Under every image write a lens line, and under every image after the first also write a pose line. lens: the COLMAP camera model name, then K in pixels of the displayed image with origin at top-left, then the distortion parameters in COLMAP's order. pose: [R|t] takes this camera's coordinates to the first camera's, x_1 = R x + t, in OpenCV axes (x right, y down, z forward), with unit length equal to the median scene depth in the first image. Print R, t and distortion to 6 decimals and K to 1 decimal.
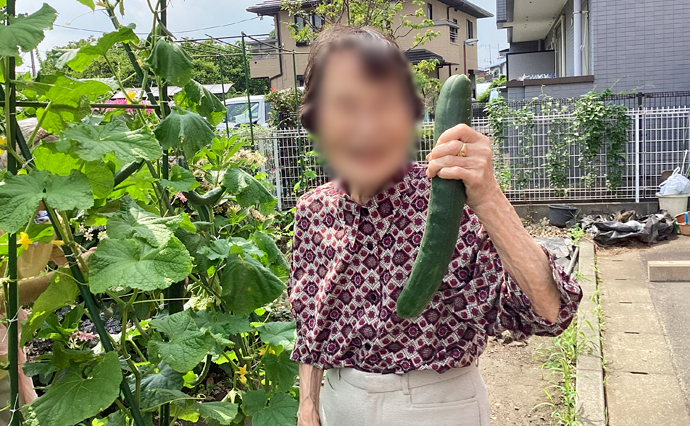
lens RADIAL K [[674.1, 0, 345.0], [0, 674.1, 213.0], [0, 0, 1]] dist [0.009652, 0.003706]
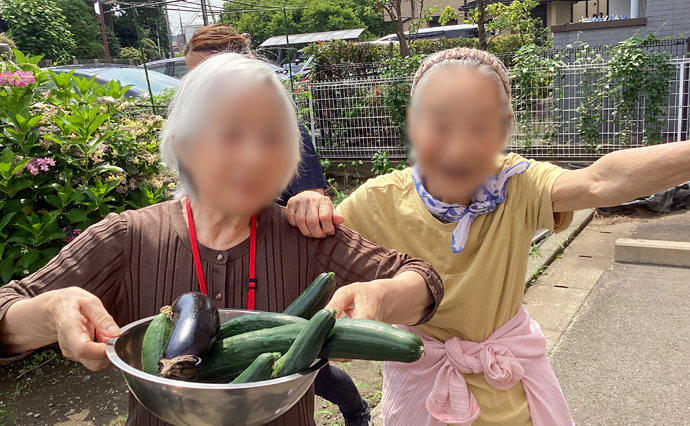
lens RADIAL K [[610.7, 0, 345.0], [0, 610.7, 213.0], [0, 0, 1]] dist [-0.006377, -0.009723]
pose [[0.964932, 0.044005, -0.258786, 0.218380], [-0.014661, 0.993344, 0.114246, -0.034632], [0.262091, -0.106446, 0.959155, 0.097131]]
